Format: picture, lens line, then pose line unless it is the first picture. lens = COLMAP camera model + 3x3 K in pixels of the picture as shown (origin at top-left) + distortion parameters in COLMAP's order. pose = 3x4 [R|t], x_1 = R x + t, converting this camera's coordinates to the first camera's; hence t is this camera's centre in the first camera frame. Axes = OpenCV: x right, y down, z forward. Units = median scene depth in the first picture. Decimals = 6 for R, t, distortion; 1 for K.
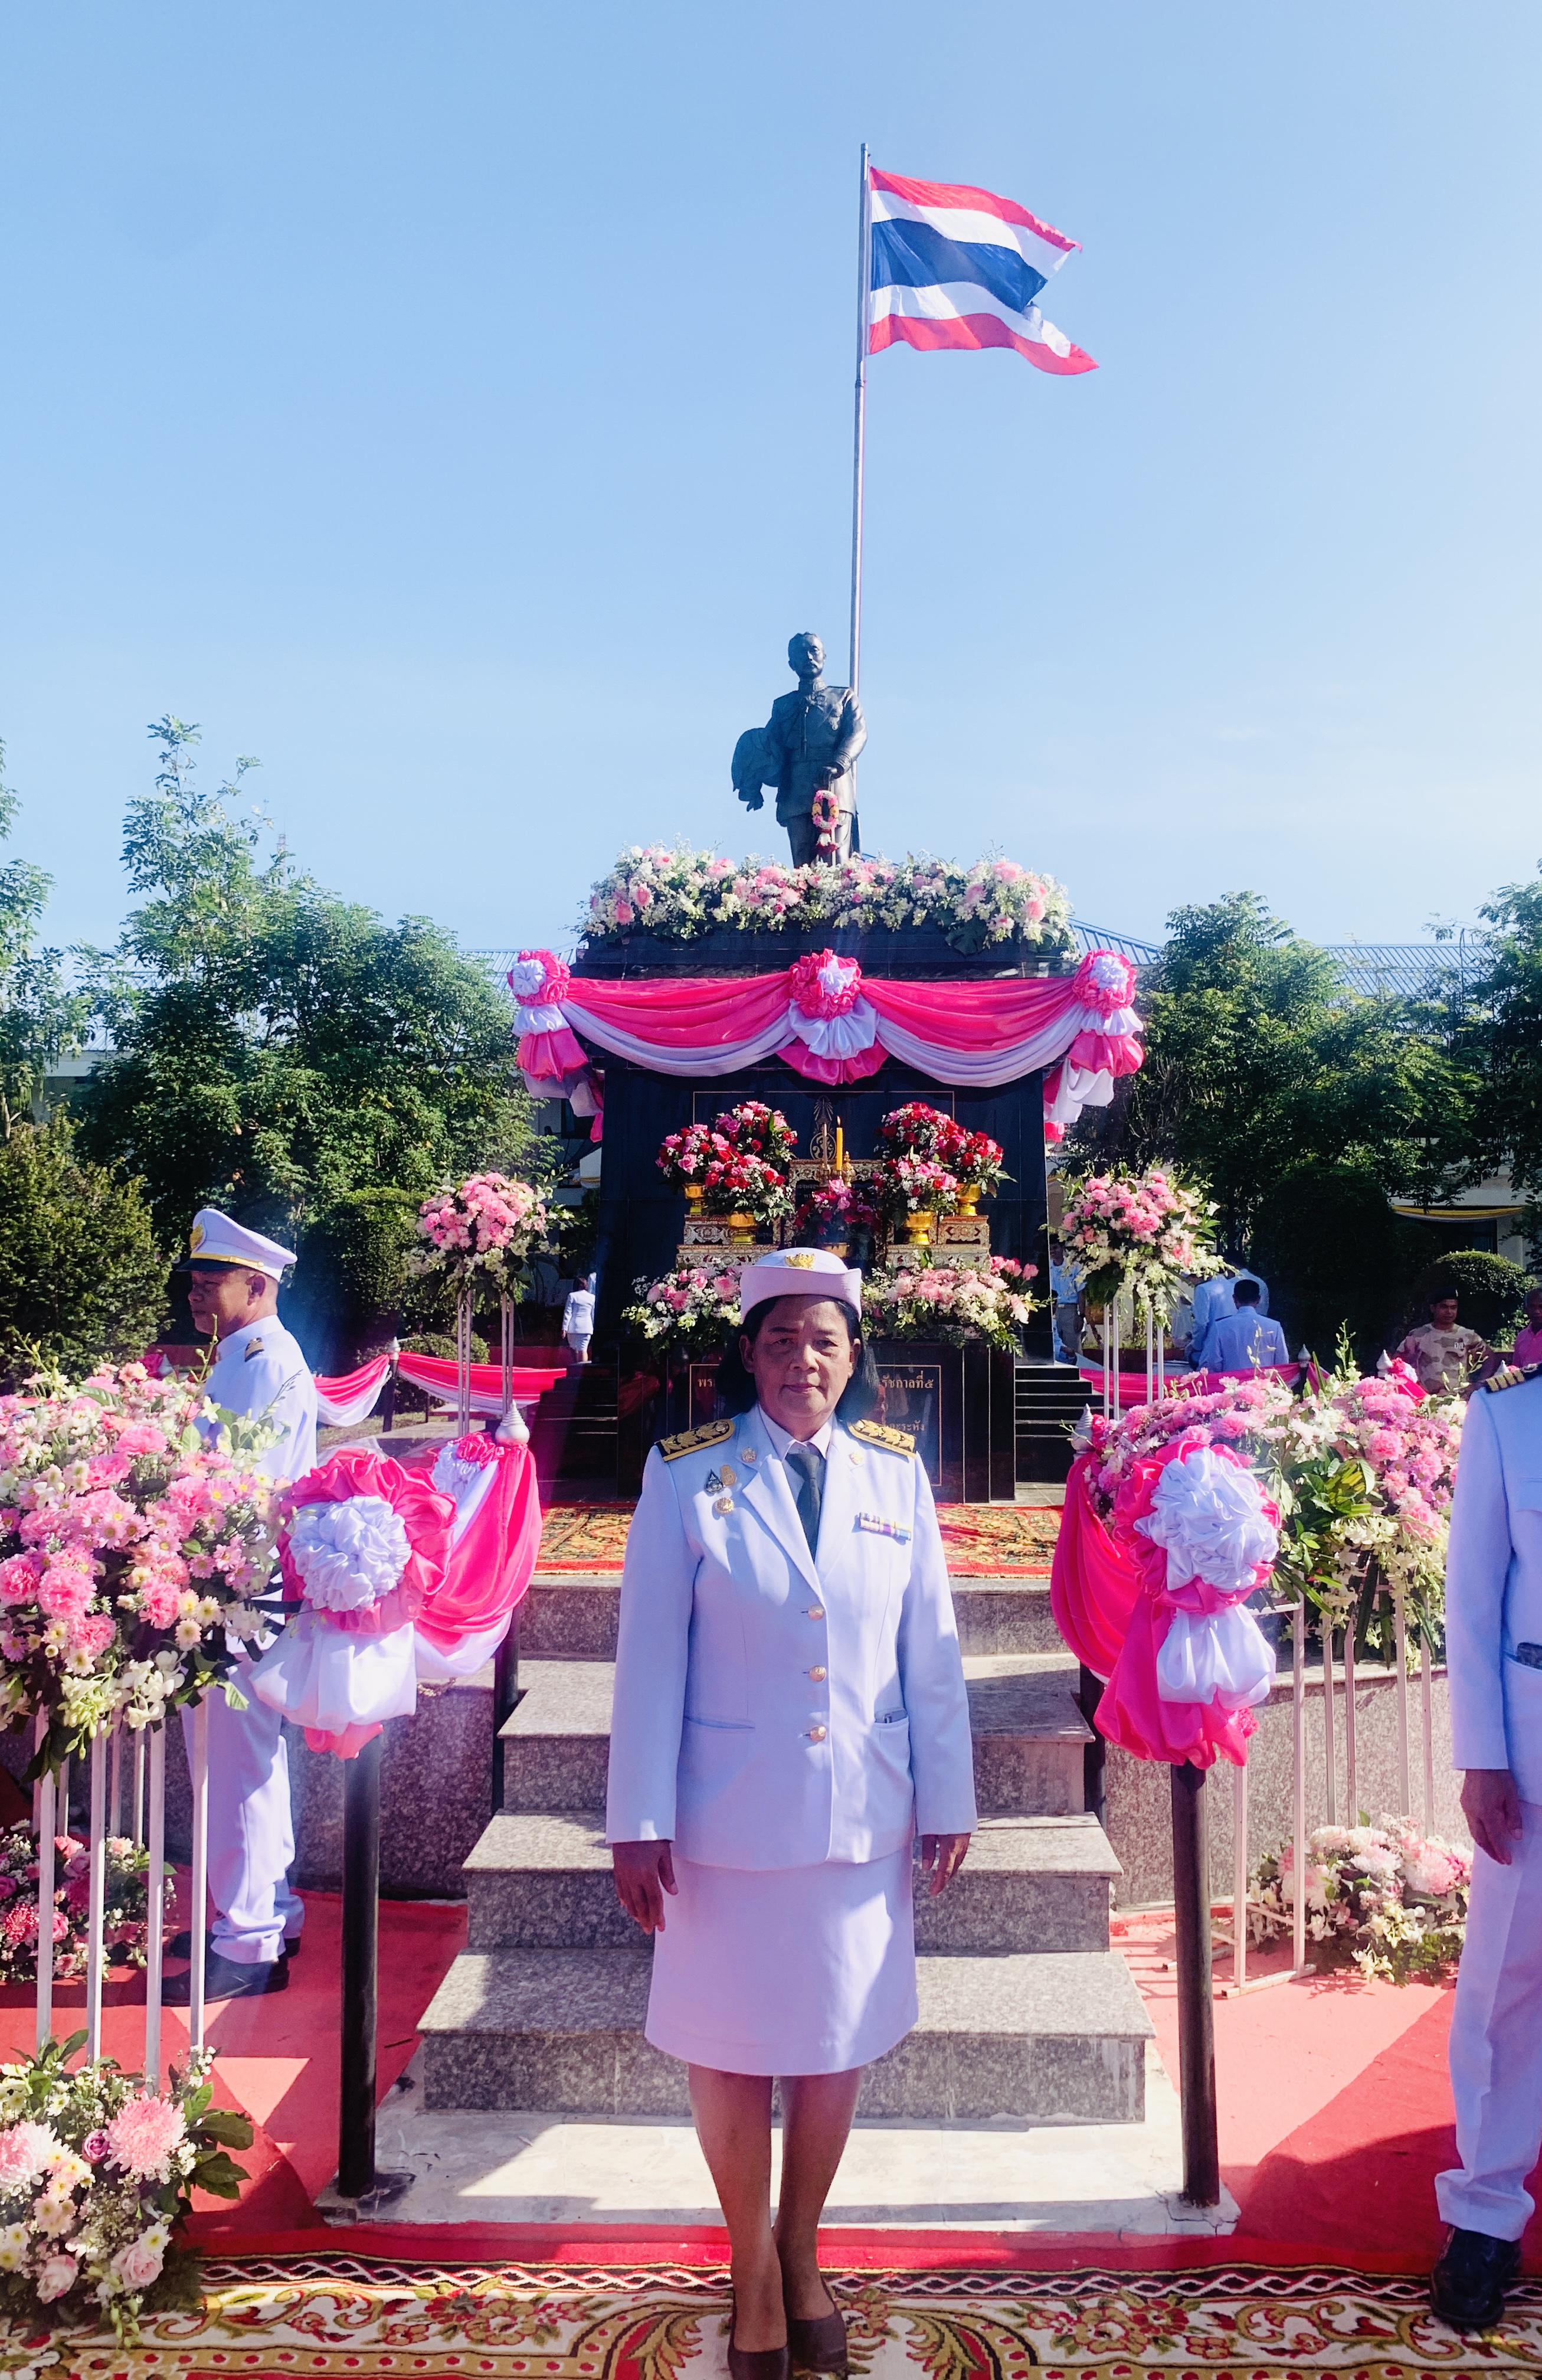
lens RADIAL K [[1863.7, 0, 786.1], [0, 1863.7, 1231.6], [0, 0, 1]] dist [0.106234, -0.132001]
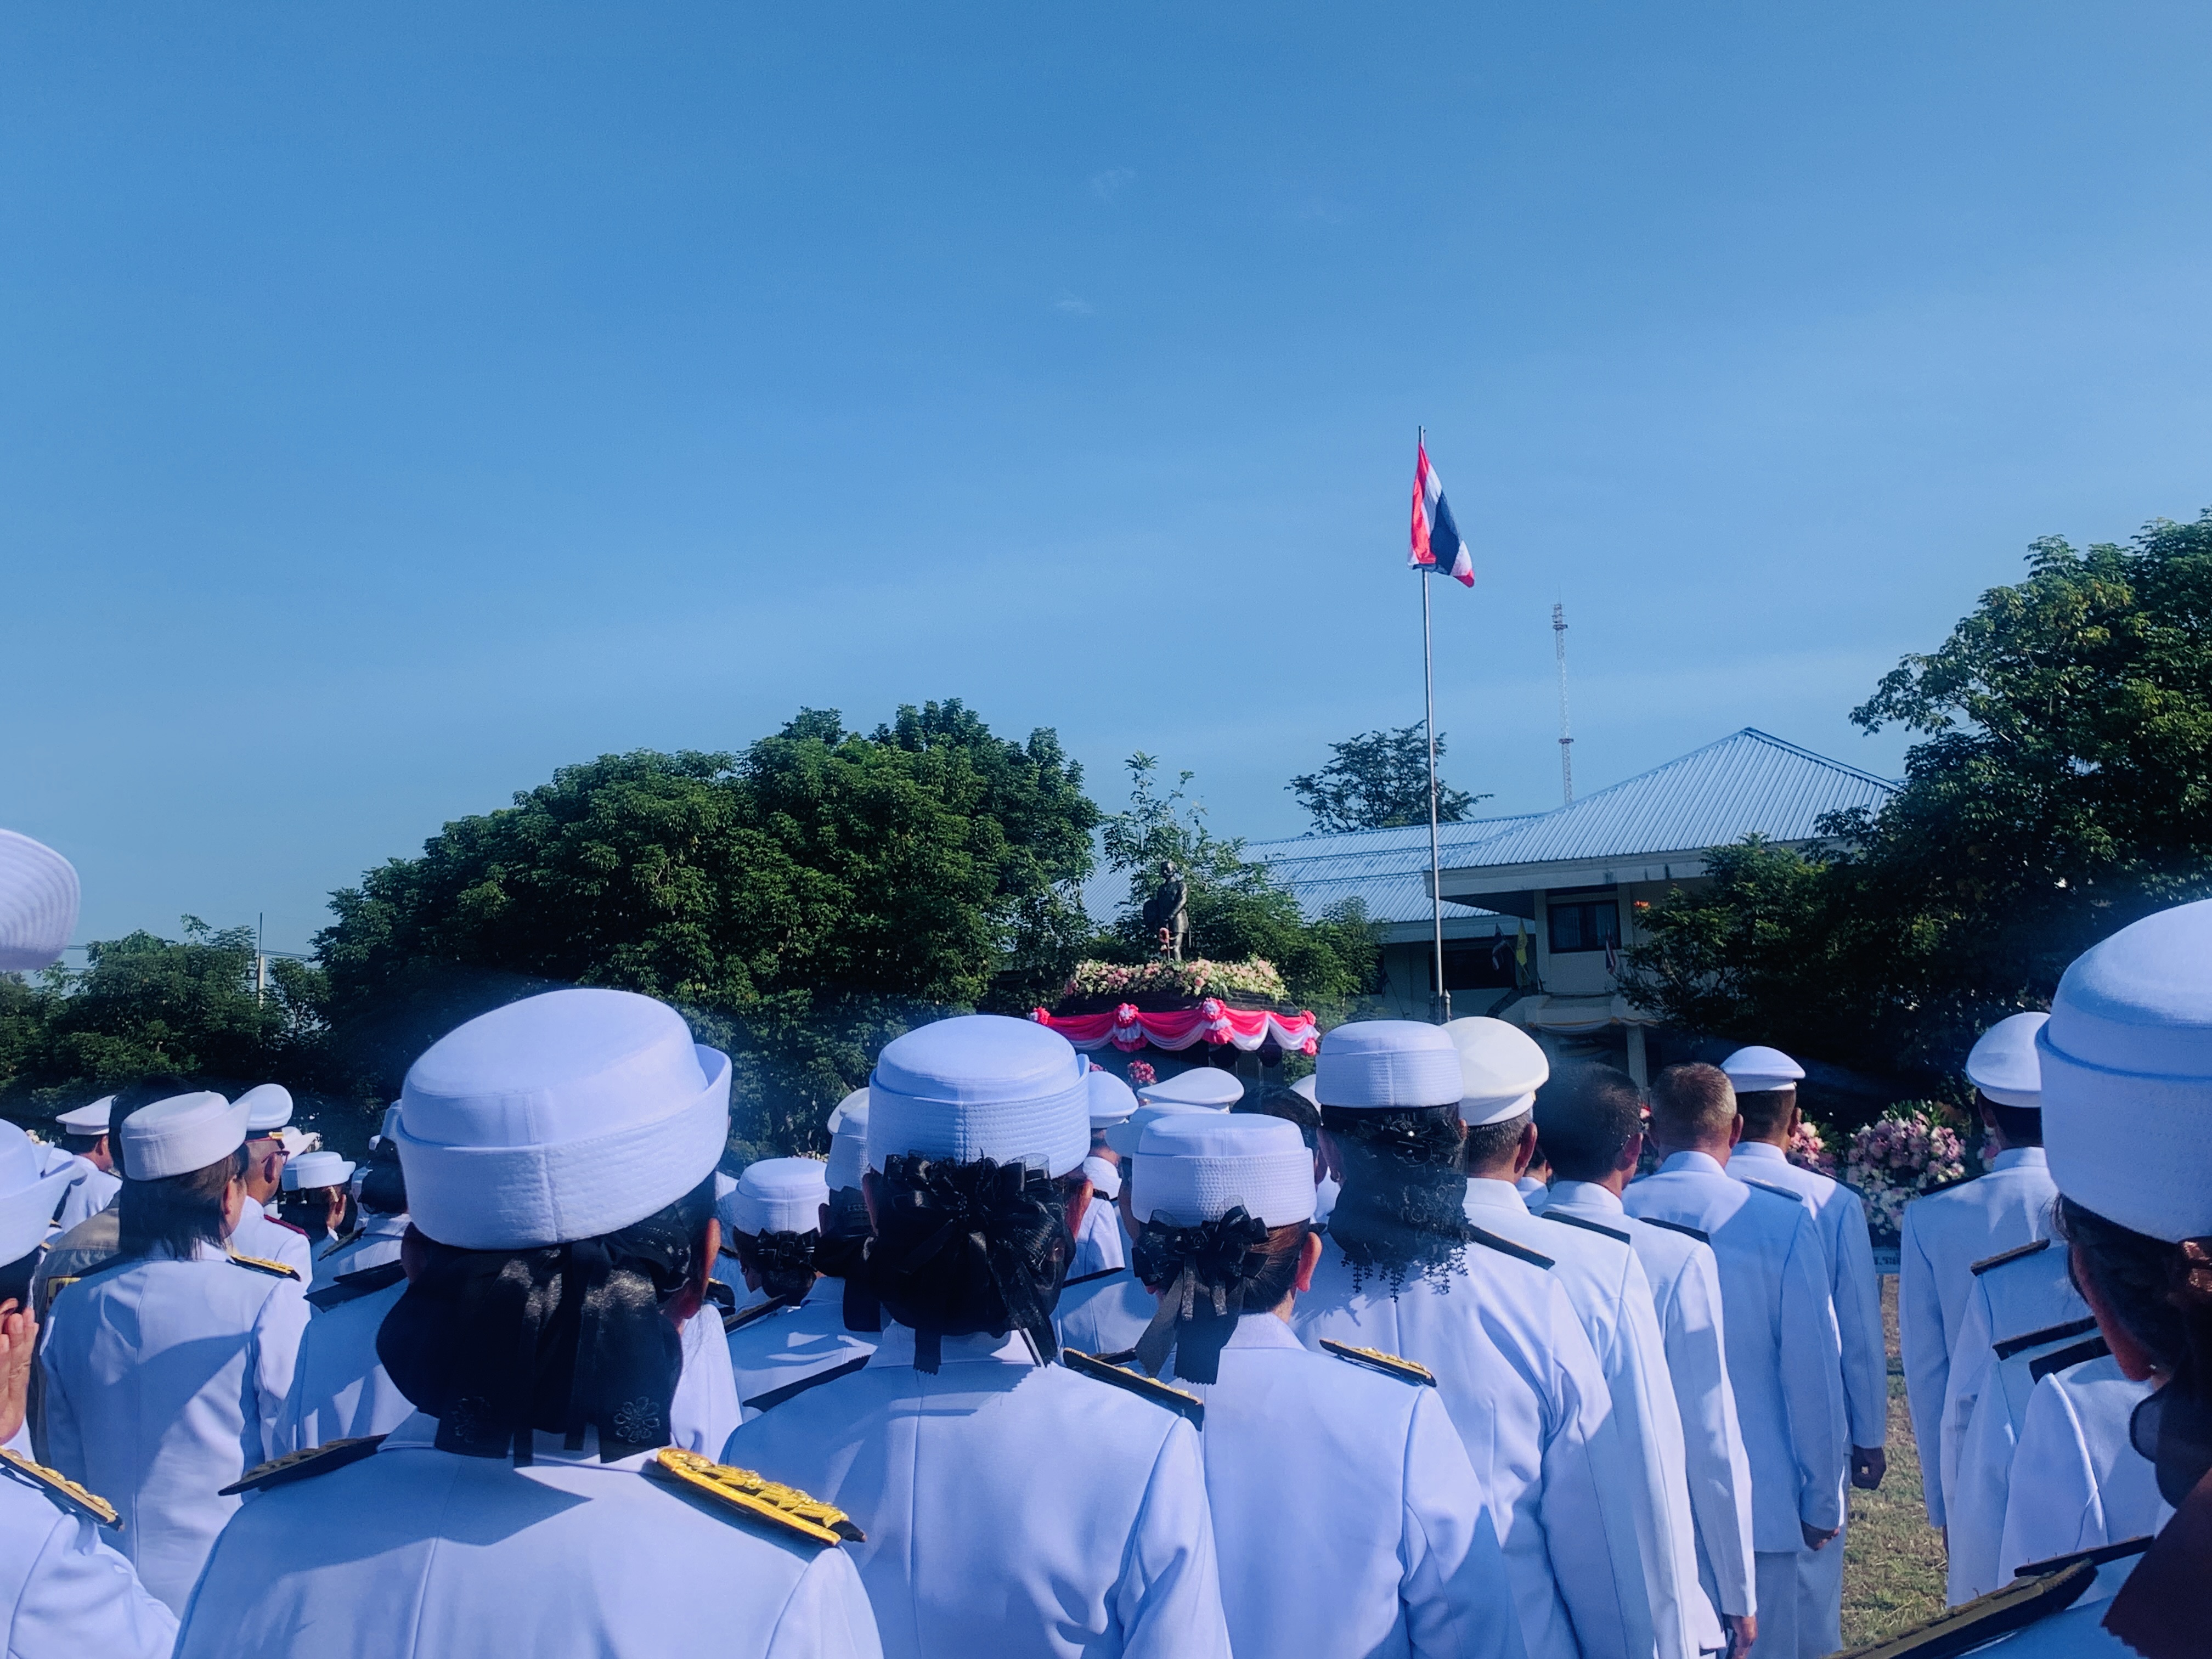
lens RADIAL K [[2198.3, 0, 1105.0], [0, 2198.3, 830.4], [0, 0, 1]] dist [0.000525, 0.003911]
pose [[0.874148, -0.093790, -0.476516, 1.629691], [0.052720, 0.993703, -0.098872, -0.087209], [0.482789, 0.061307, 0.873588, -1.950559]]
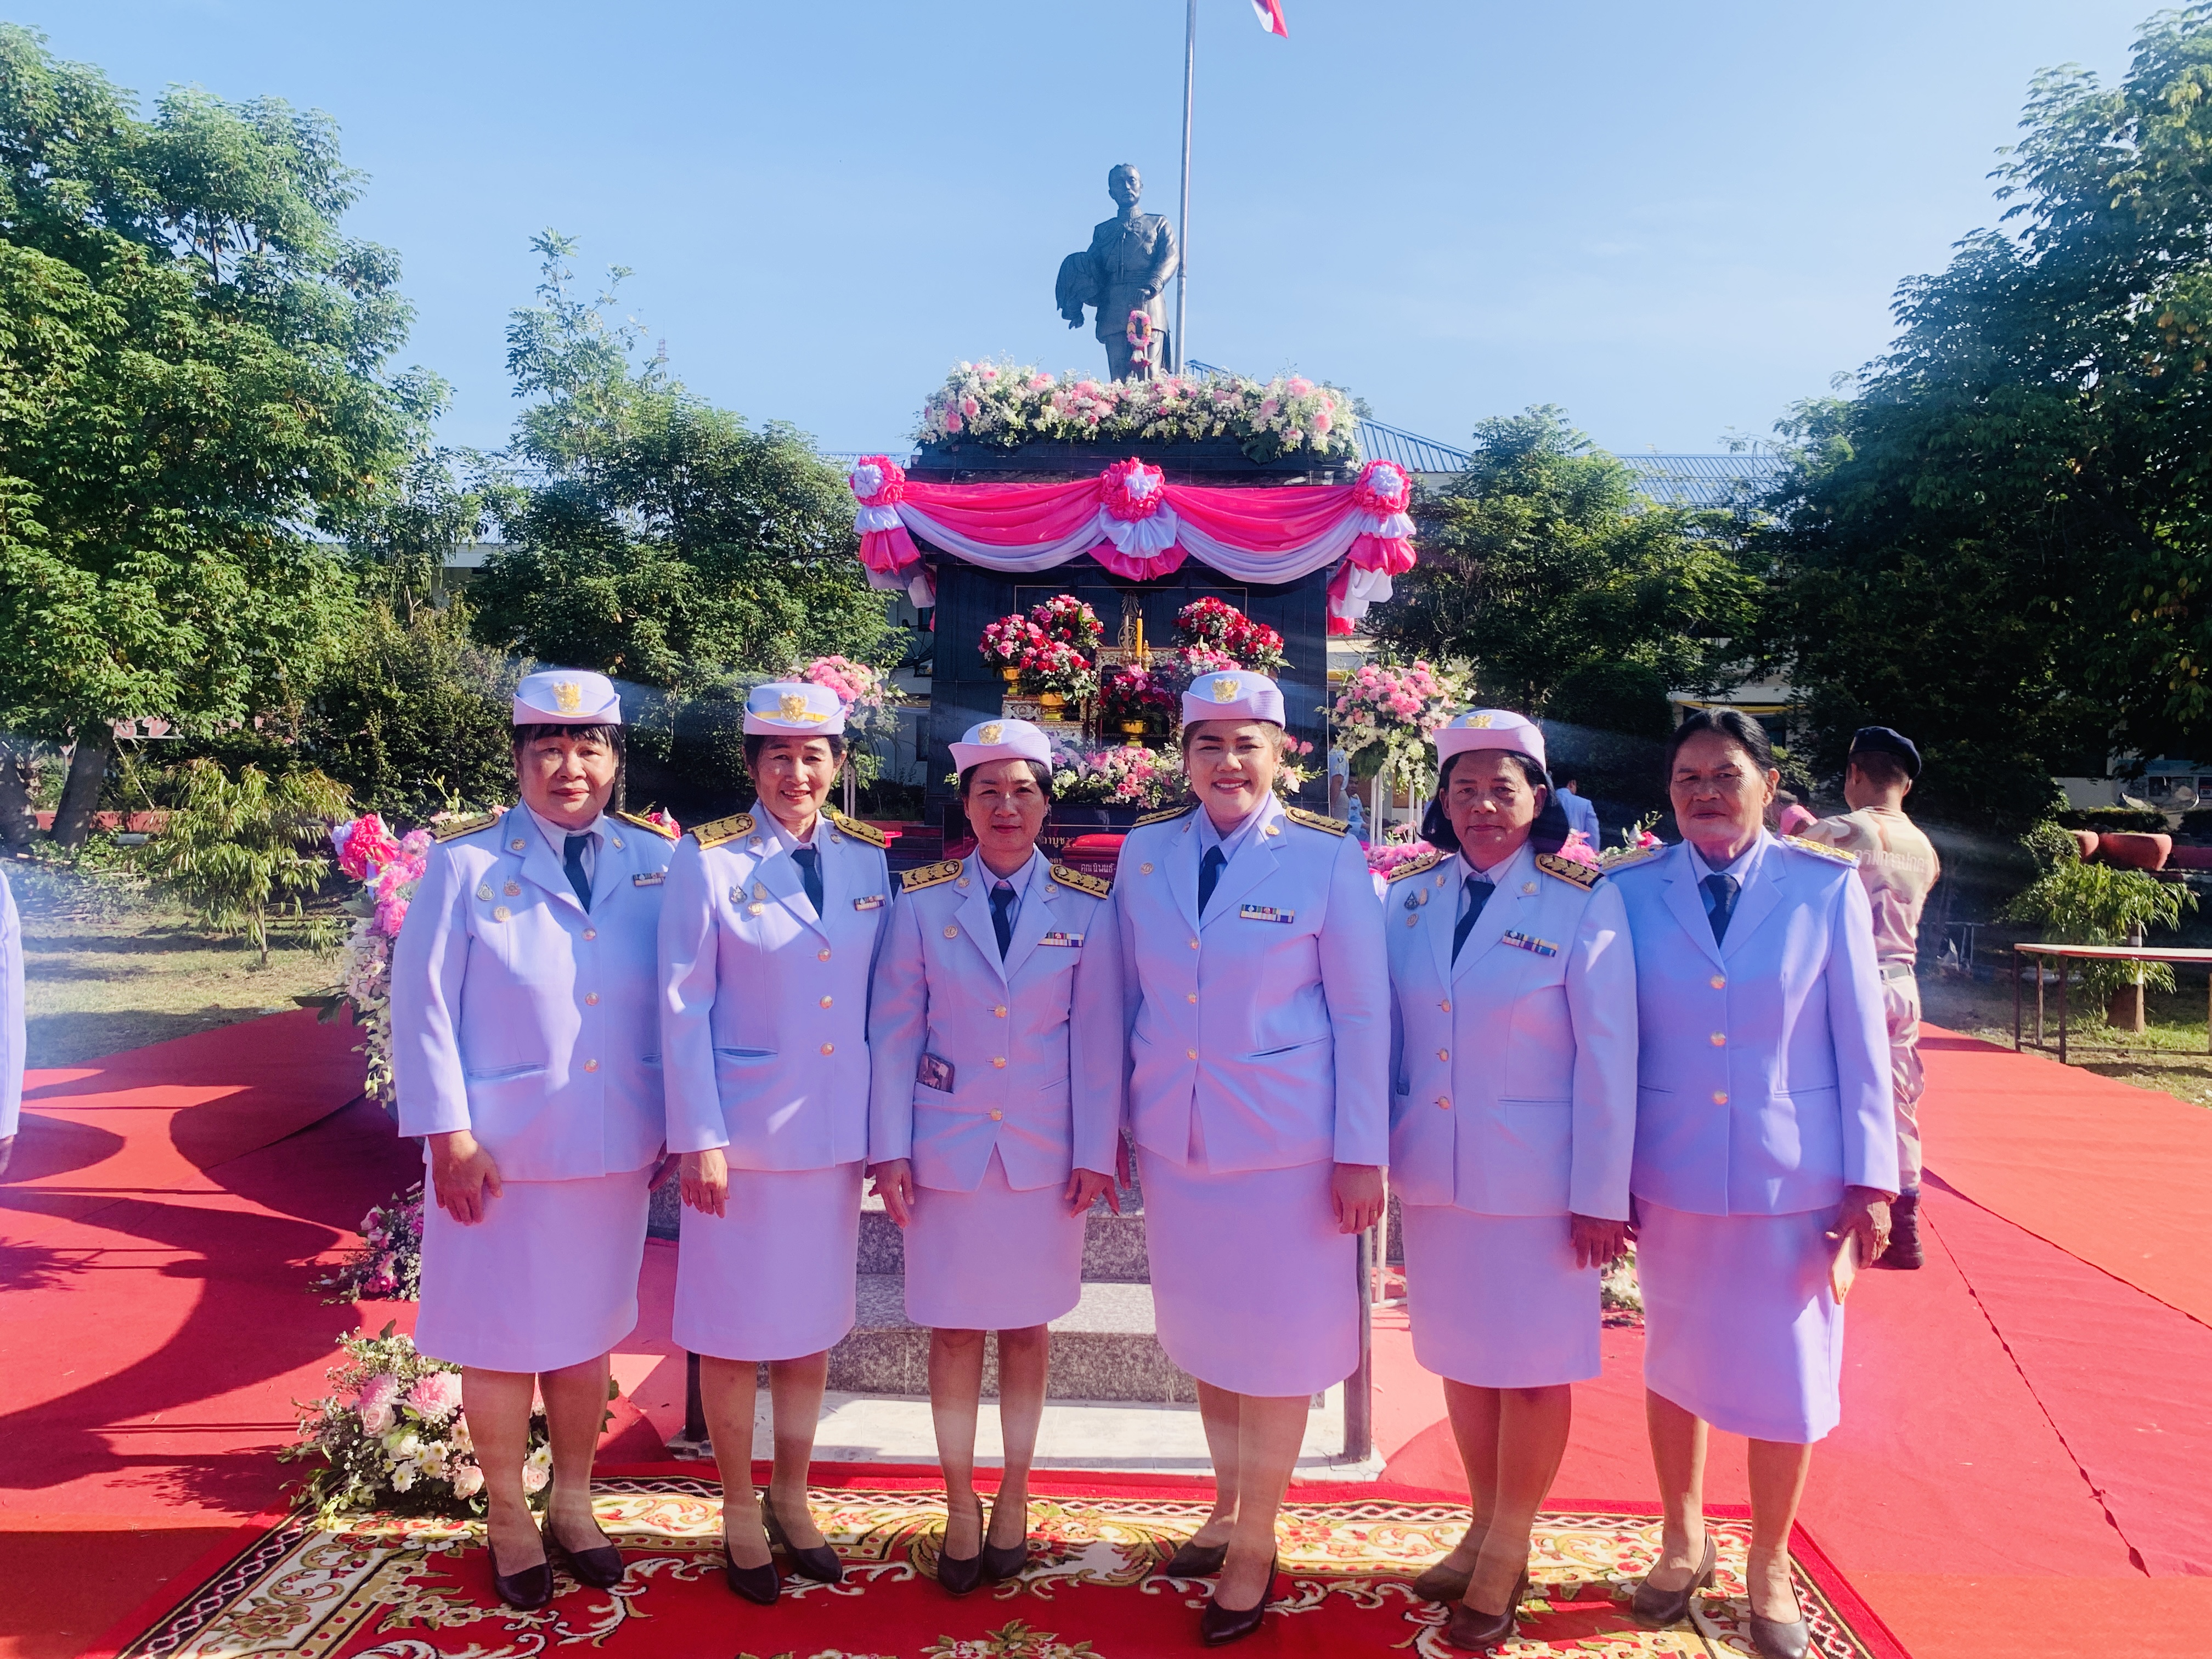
lens RADIAL K [[1719.9, 0, 1085.4], [0, 1719.9, 844.1], [0, 0, 1]] dist [0.141071, -0.303571]
pose [[0.999638, 0.014166, -0.022856, 0.020277], [-0.012494, 0.997347, 0.071709, 0.005761], [0.023811, -0.071398, 0.997164, -0.051155]]
